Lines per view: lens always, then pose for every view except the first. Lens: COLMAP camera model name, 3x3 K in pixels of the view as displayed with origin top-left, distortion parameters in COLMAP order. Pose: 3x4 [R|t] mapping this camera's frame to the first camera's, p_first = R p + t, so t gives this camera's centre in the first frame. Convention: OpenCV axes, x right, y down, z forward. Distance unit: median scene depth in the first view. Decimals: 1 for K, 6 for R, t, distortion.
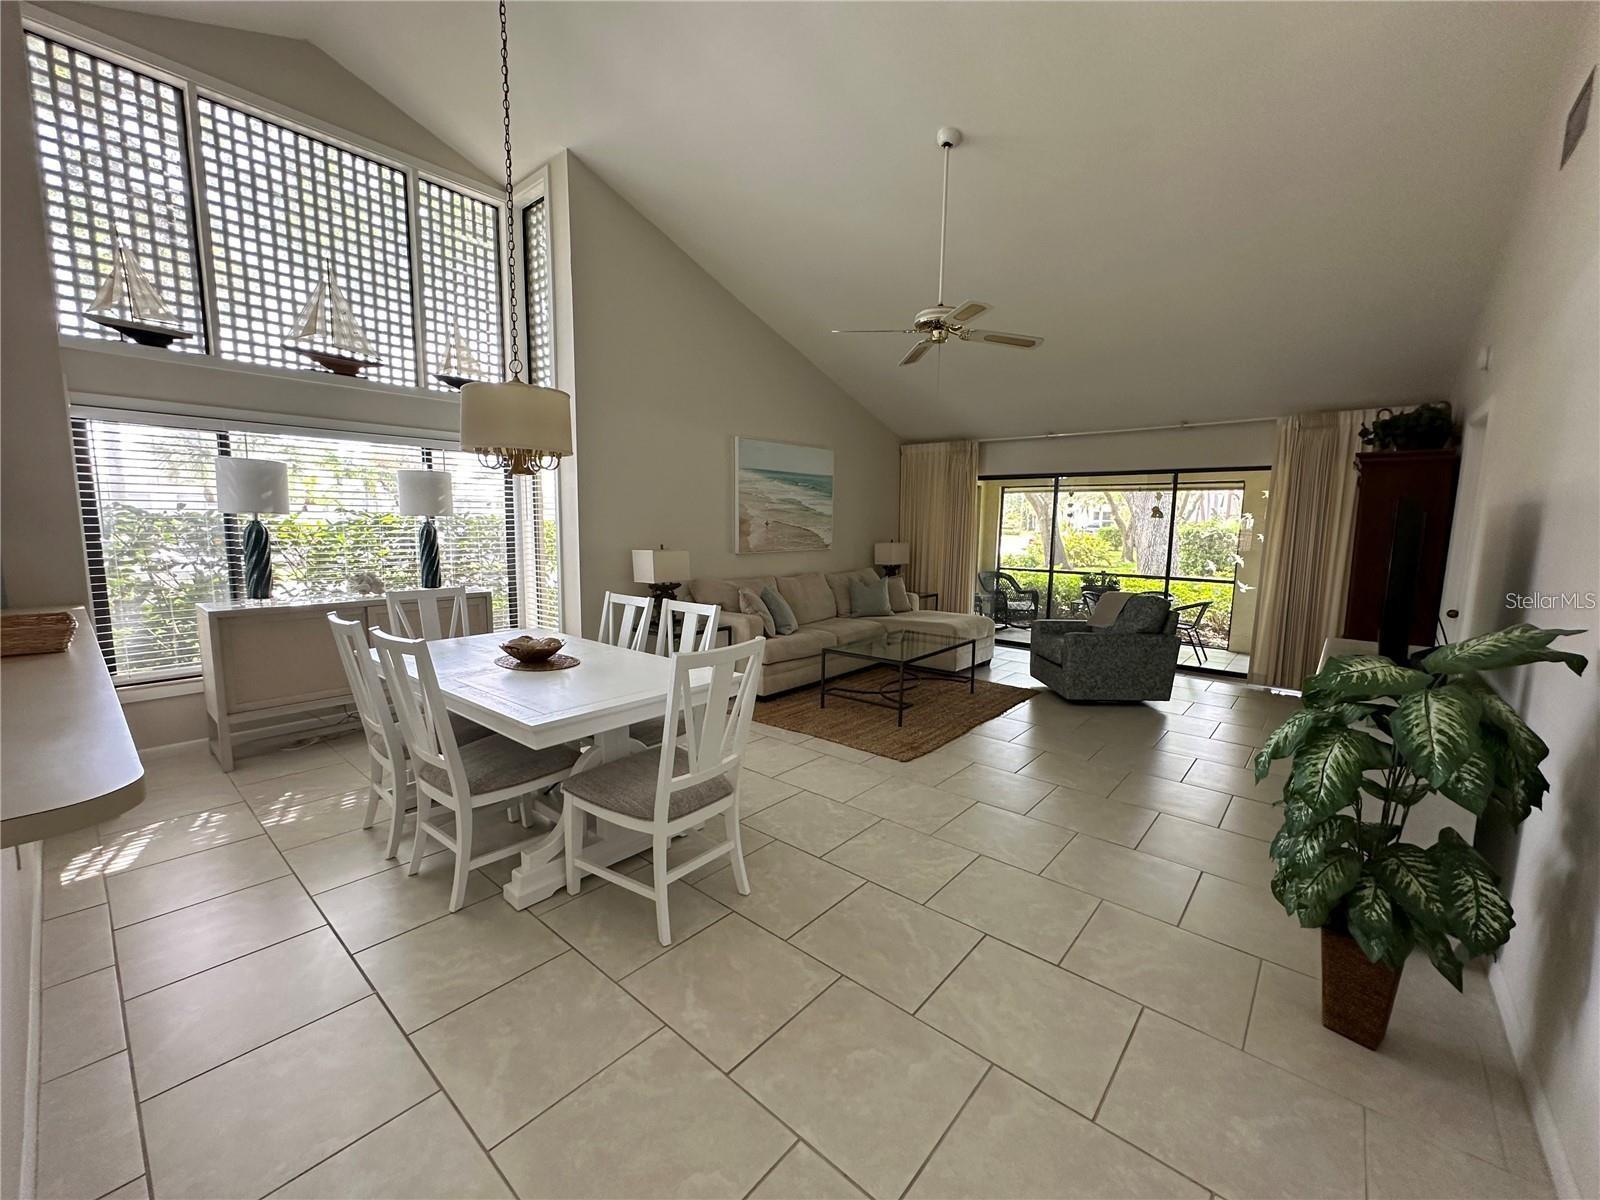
lens RADIAL K [[640.5, 0, 800.0], [0, 640.5, 600.0], [0, 0, 1]] dist [-0.002249, 0.000595]
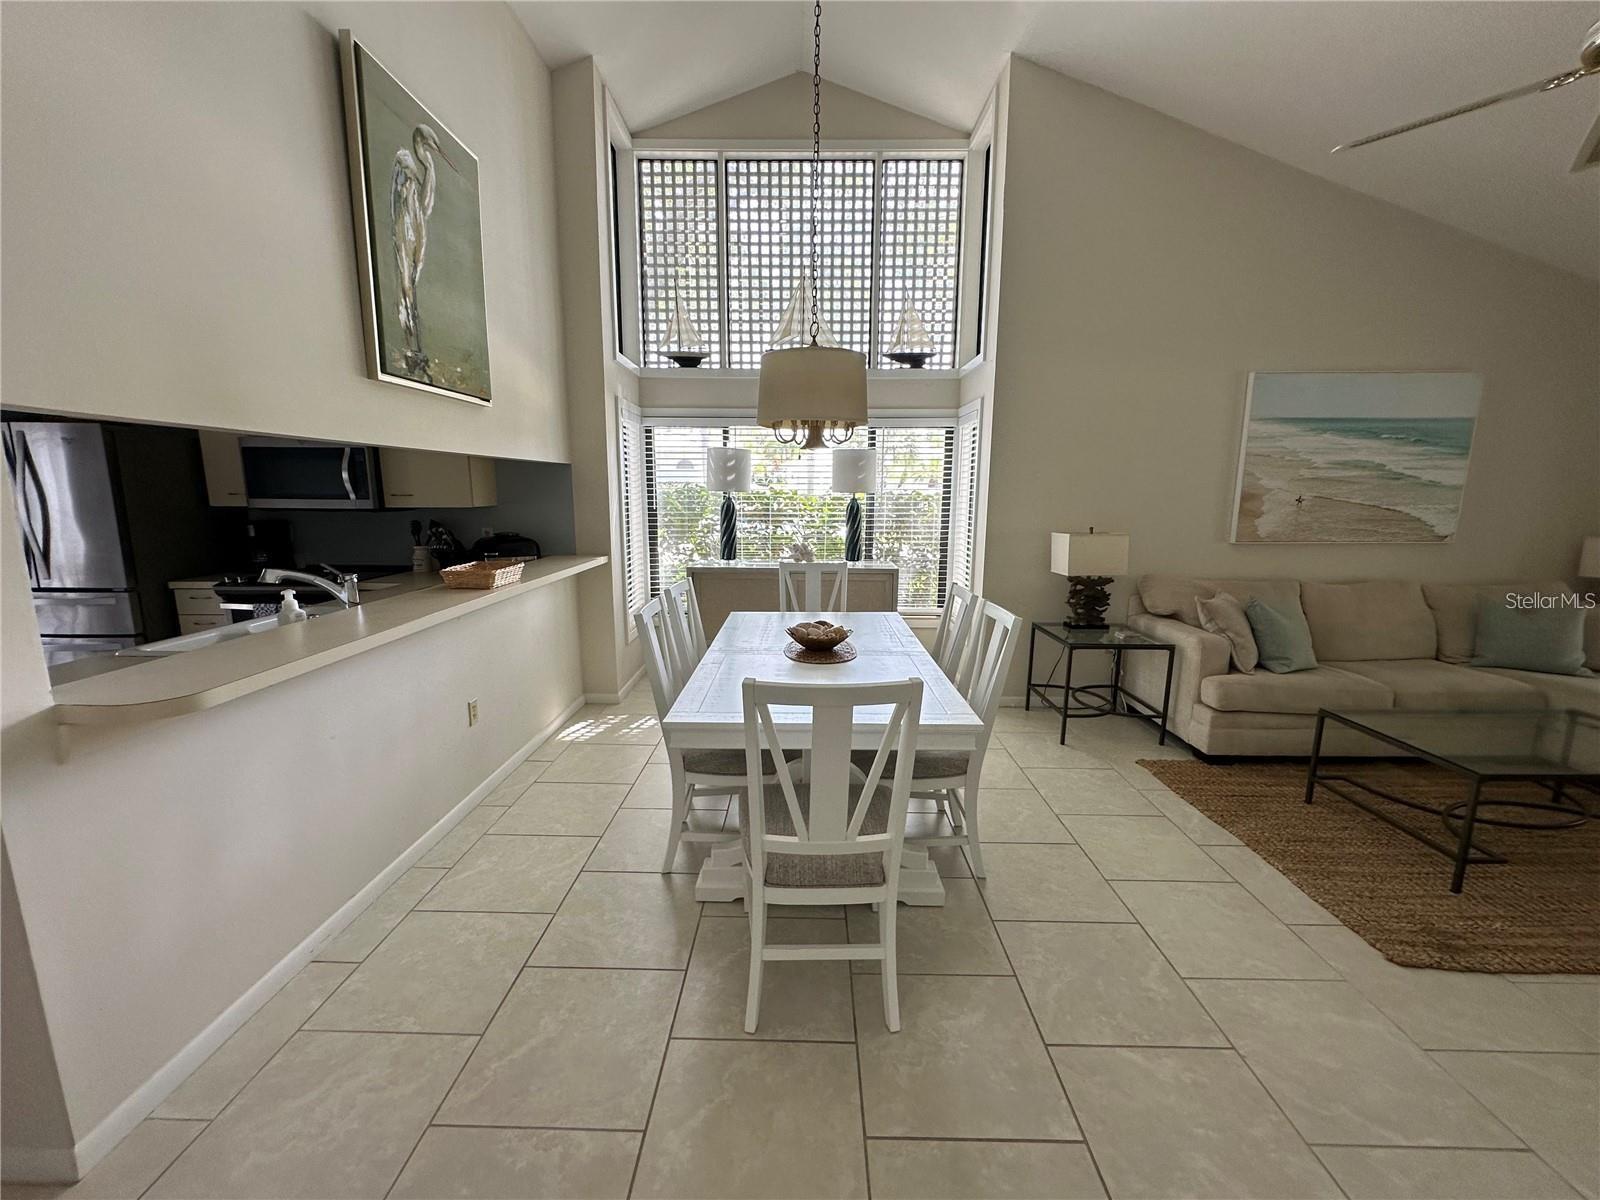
lens RADIAL K [[640.5, 0, 800.0], [0, 640.5, 600.0], [0, 0, 1]] dist [-0.002249, 0.000595]
pose [[0.642019, 0.120912, -0.757094, 0.162622], [-0.091051, 0.992522, 0.081300, -0.029658], [0.761263, 0.016738, 0.648227, 0.226558]]
